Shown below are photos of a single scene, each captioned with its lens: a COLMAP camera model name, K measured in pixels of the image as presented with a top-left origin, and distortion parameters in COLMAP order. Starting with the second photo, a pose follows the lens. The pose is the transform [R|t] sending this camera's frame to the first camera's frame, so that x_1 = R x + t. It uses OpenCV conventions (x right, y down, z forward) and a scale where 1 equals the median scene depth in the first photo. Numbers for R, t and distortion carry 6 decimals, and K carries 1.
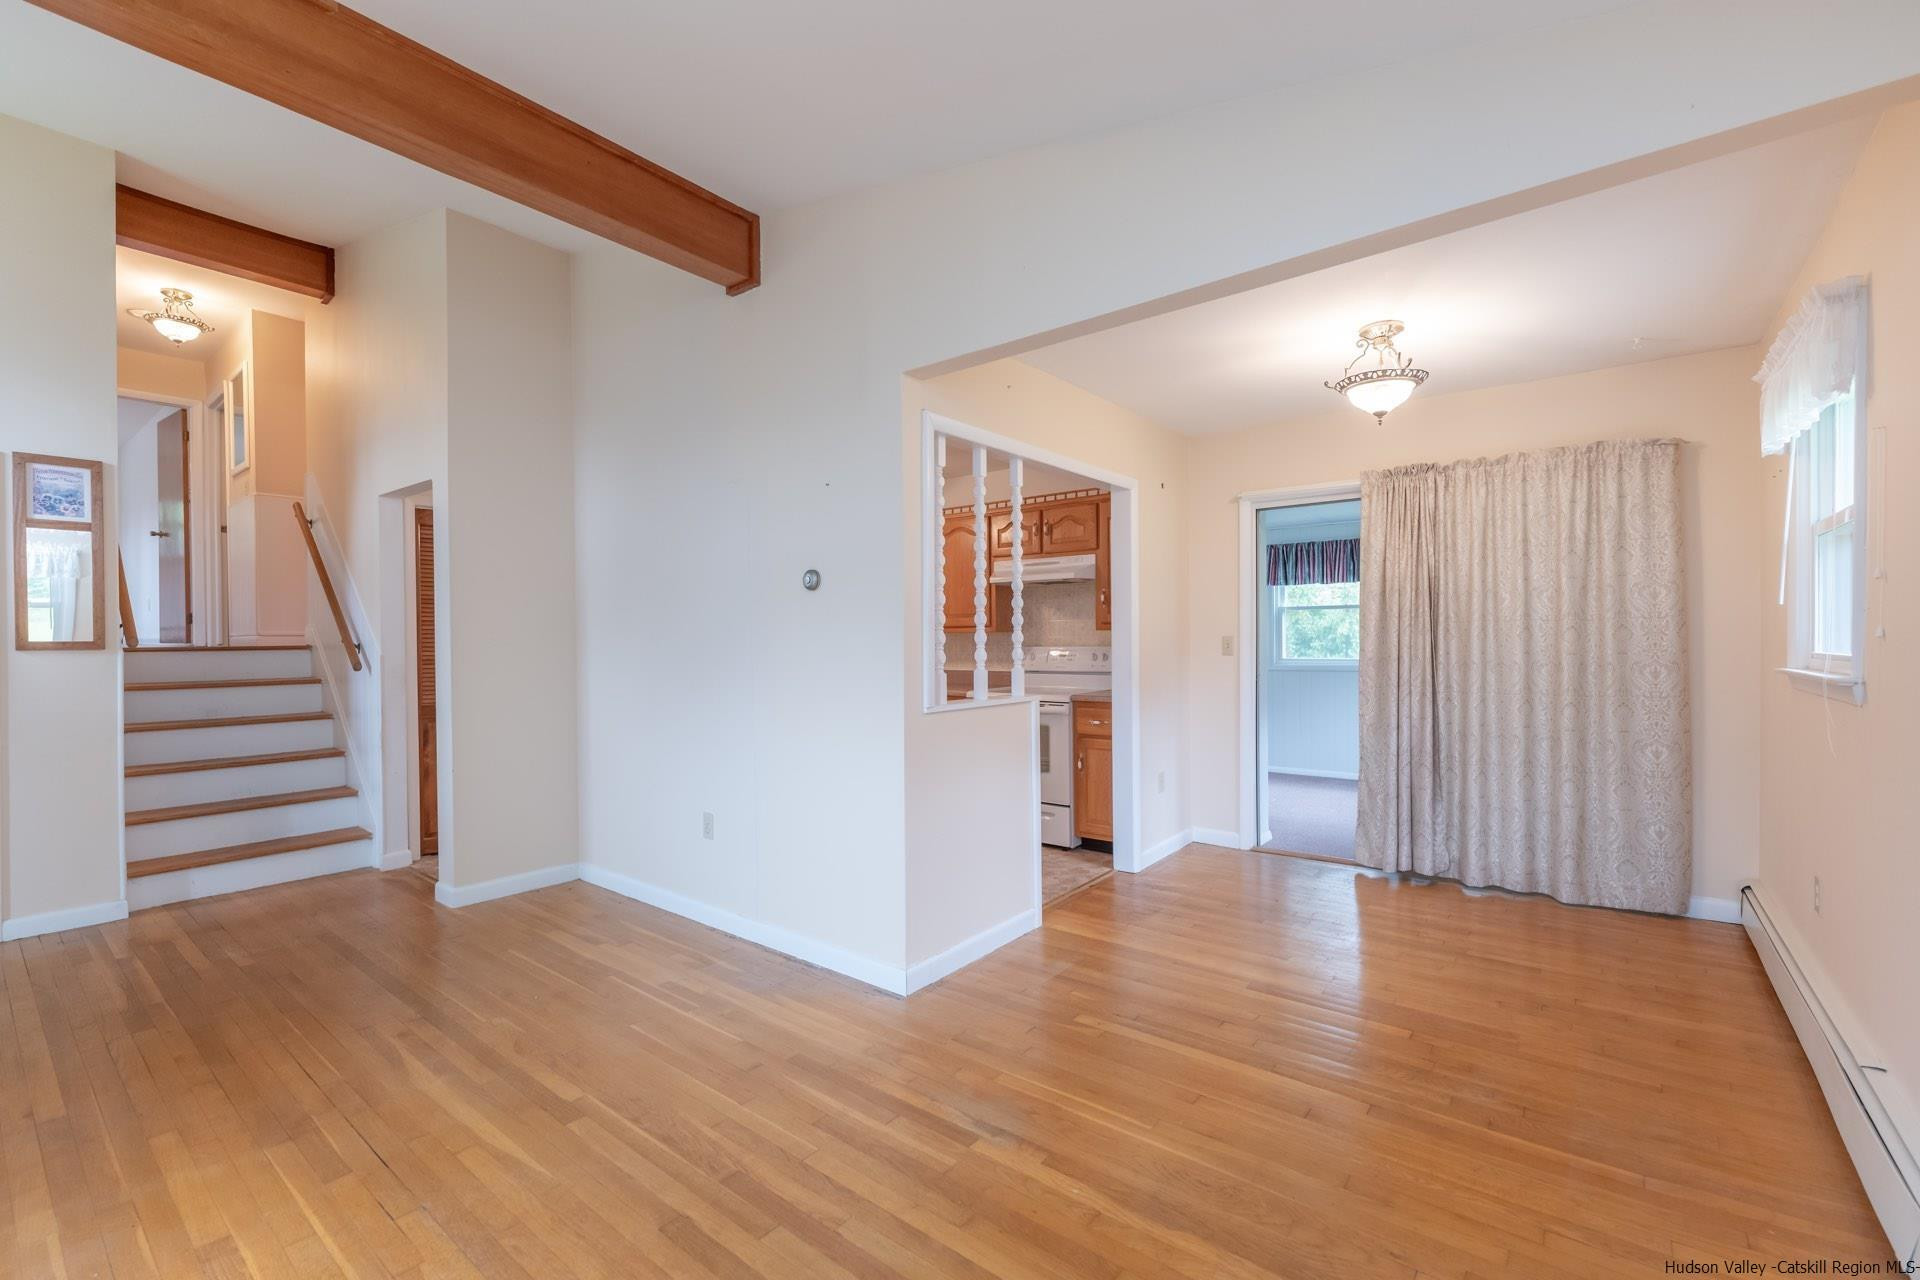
lens RADIAL K [[816.5, 0, 952.3], [0, 816.5, 648.1], [0, 0, 1]] dist [-0.001779, 0.001049]
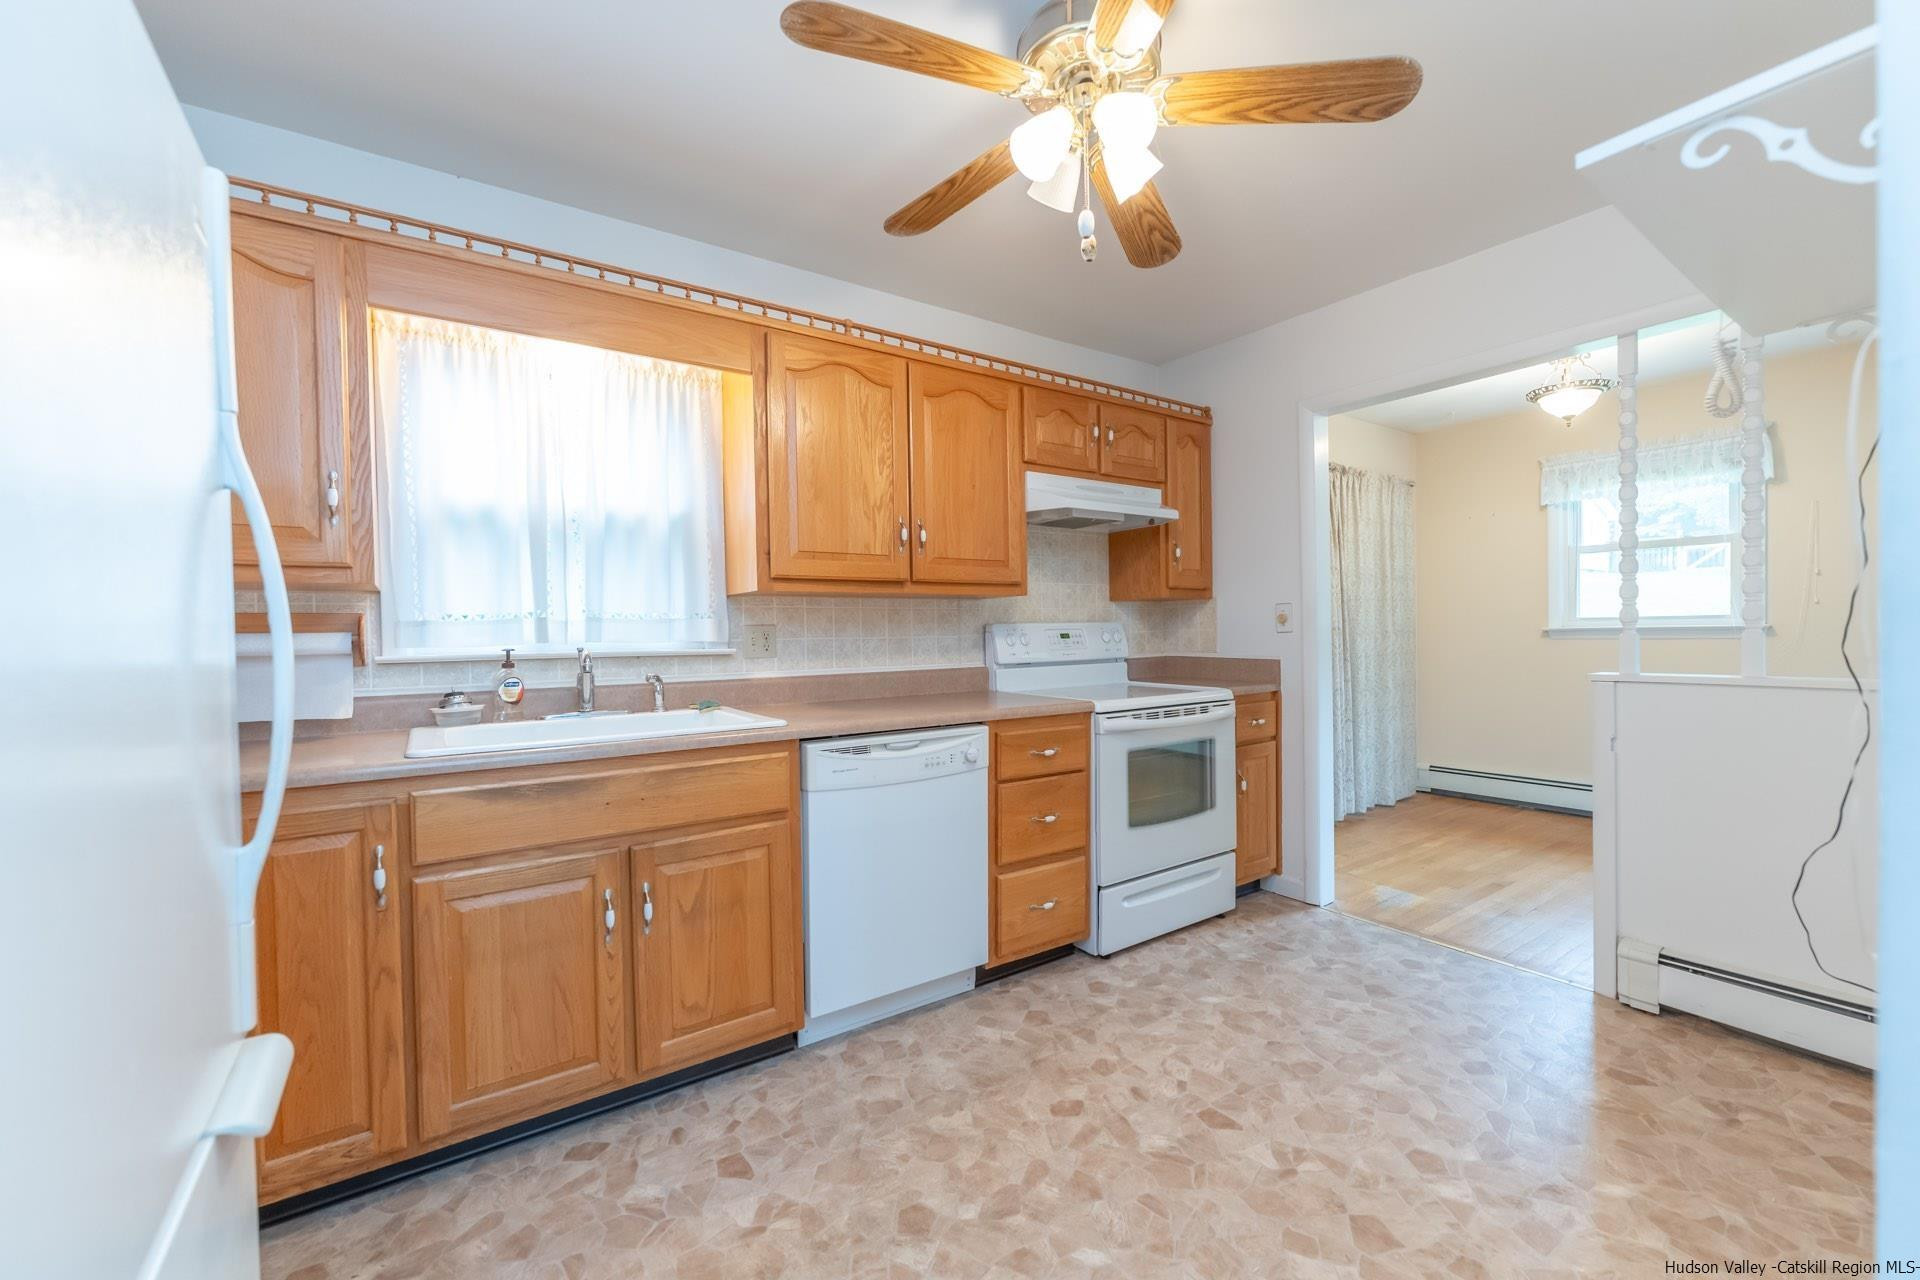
lens RADIAL K [[768.5, 0, 962.5], [0, 768.5, 642.9], [0, 0, 1]] dist [-0.001195, 0.002293]
pose [[0.290258, -0.013668, 0.956851, -0.682999], [0.026260, 0.999635, 0.006313, 0.012094], [-0.956588, 0.023294, 0.290511, 1.292602]]
